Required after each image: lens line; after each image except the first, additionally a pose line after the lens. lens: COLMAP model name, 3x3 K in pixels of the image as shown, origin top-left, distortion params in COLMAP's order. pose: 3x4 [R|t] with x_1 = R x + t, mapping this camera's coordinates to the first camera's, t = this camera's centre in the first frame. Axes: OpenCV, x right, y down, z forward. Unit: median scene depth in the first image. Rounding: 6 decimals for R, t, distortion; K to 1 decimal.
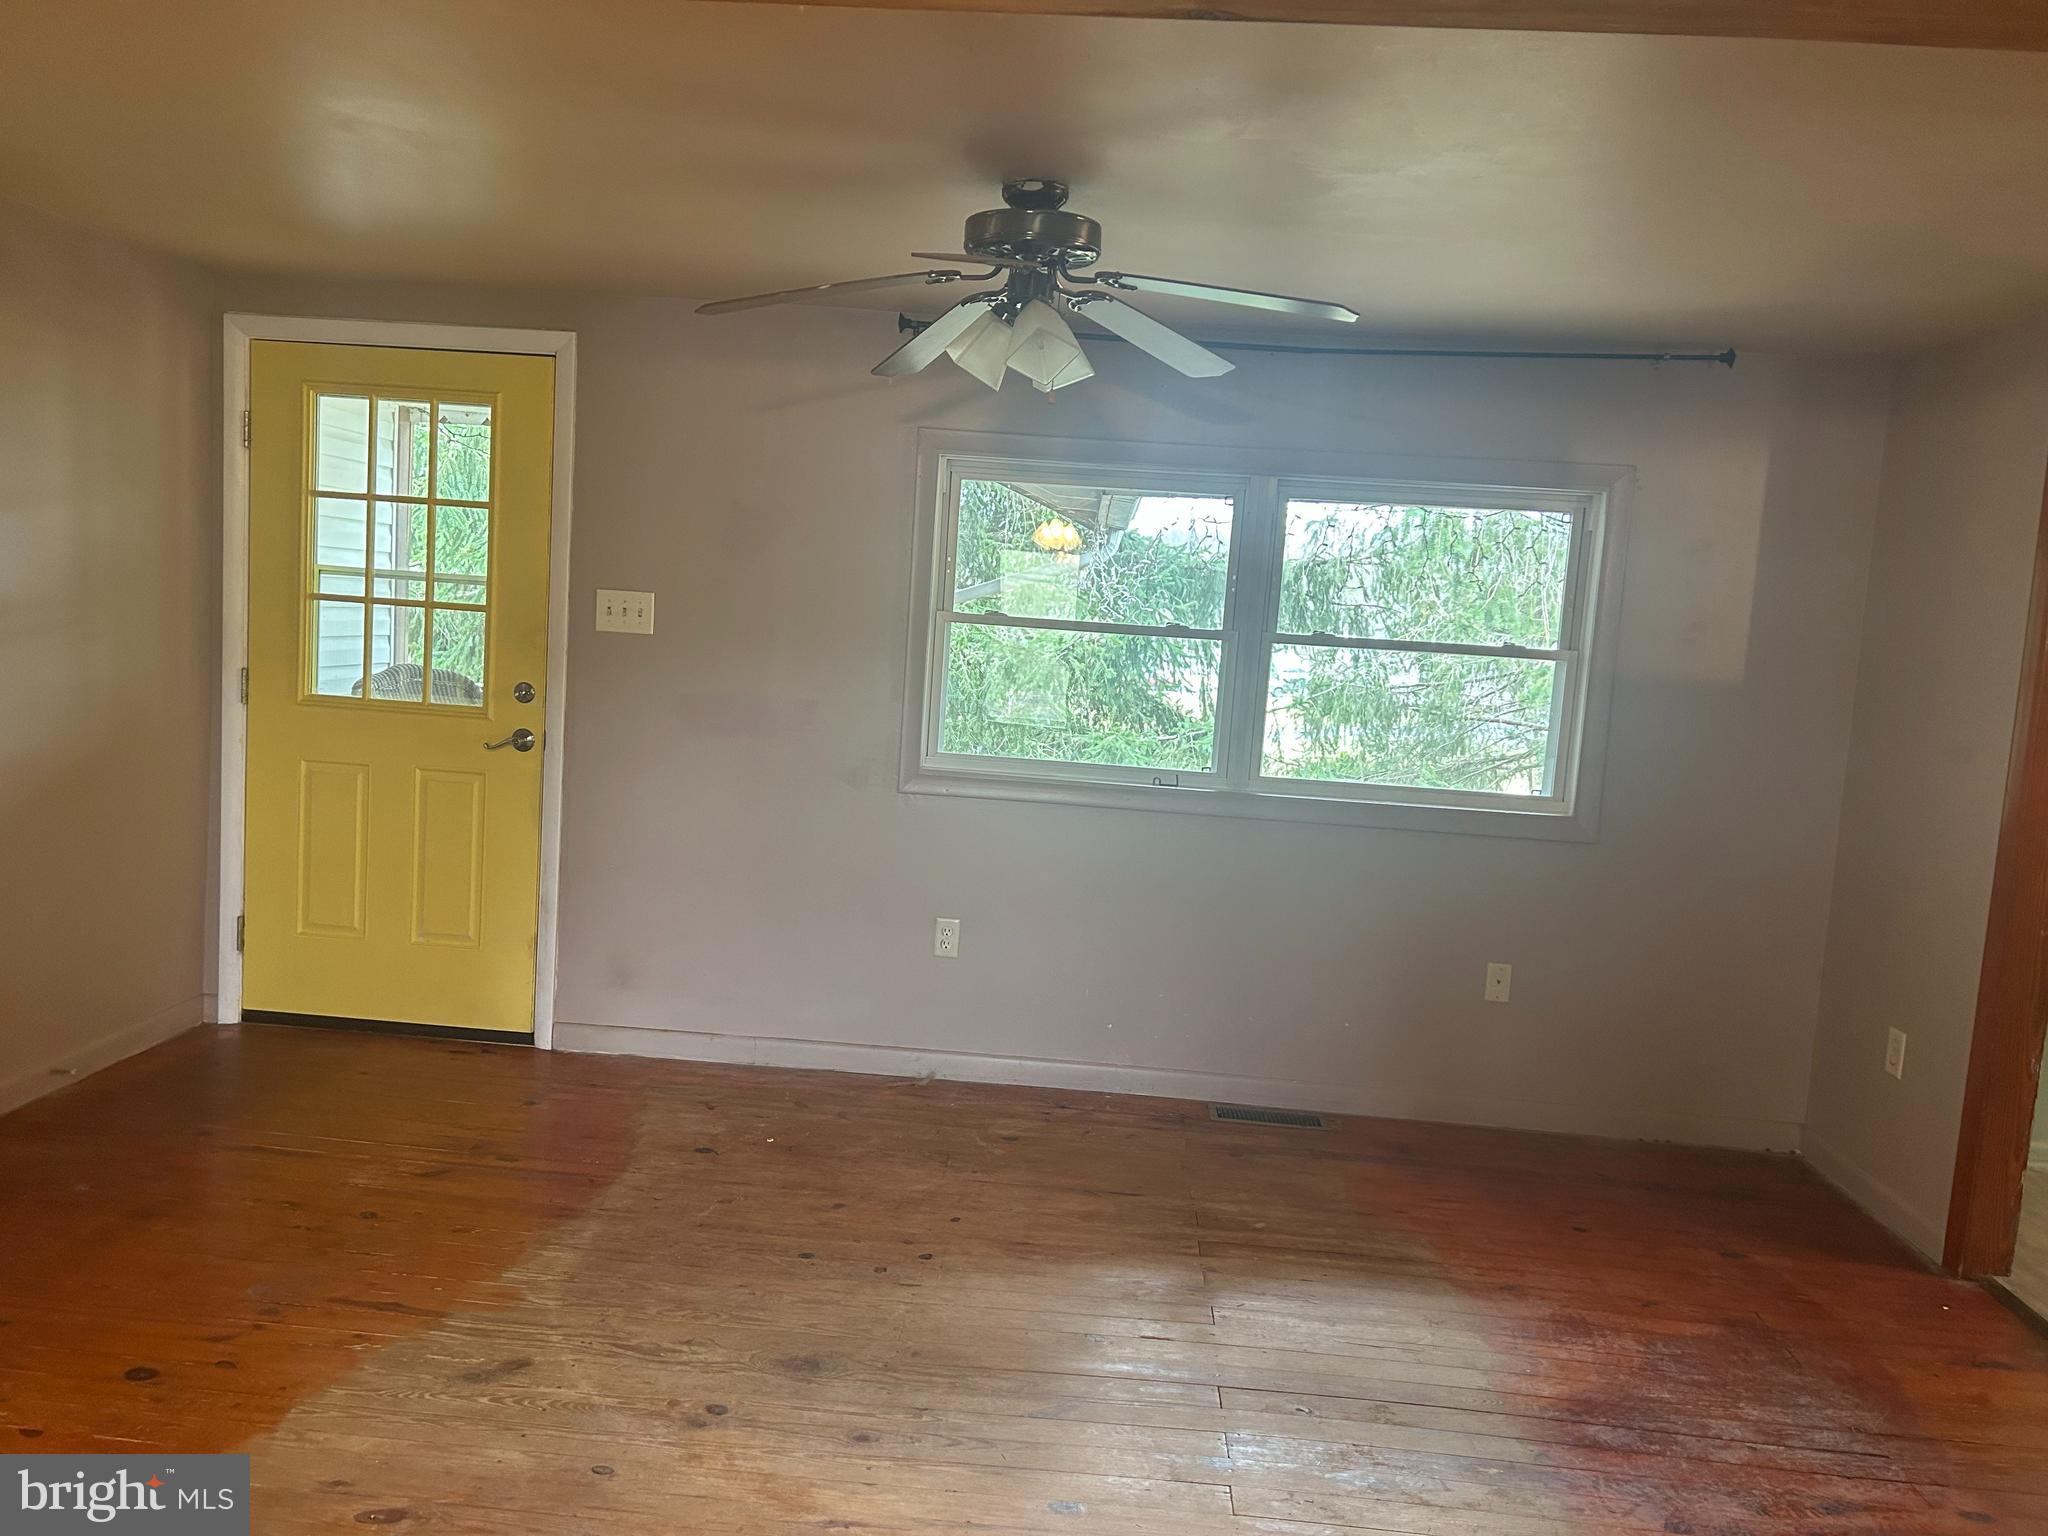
lens RADIAL K [[1560.2, 0, 1010.6], [0, 1560.2, 766.6], [0, 0, 1]] dist [0.090296, -0.089389]
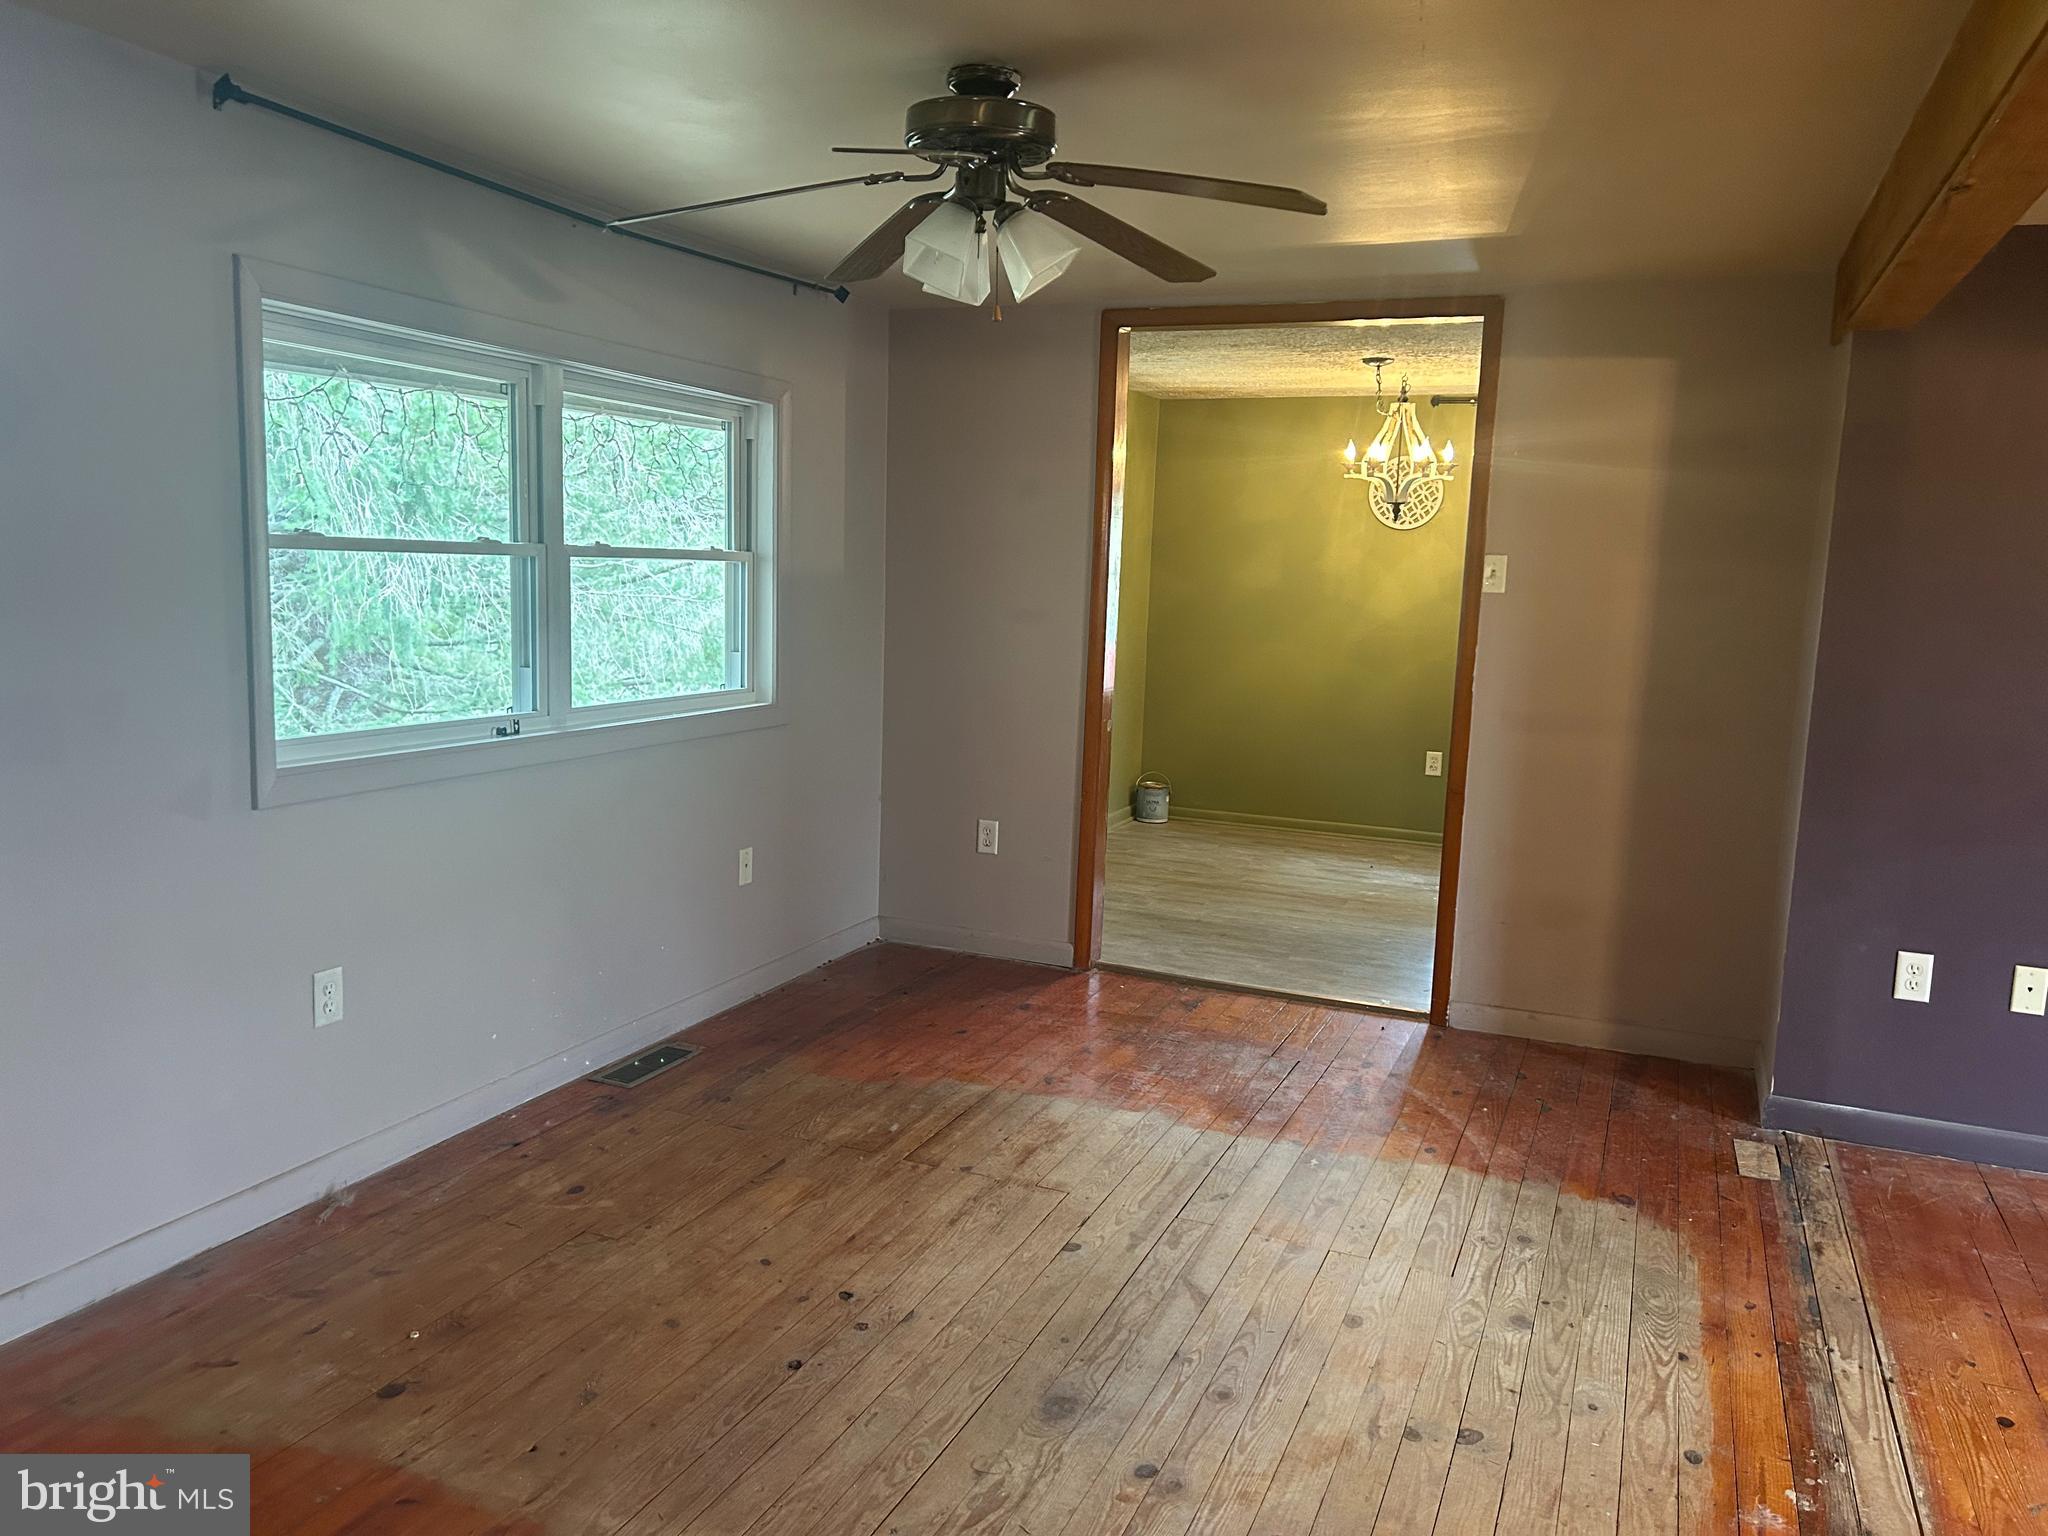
lens RADIAL K [[1562.3, 0, 990.6], [0, 1562.3, 769.5], [0, 0, 1]] dist [0.084741, -0.081911]
pose [[0.326018, -0.180621, 0.927948, -0.725266], [0.087387, 0.983134, 0.160661, -0.099768], [-0.941316, 0.028713, 0.336303, 0.575633]]
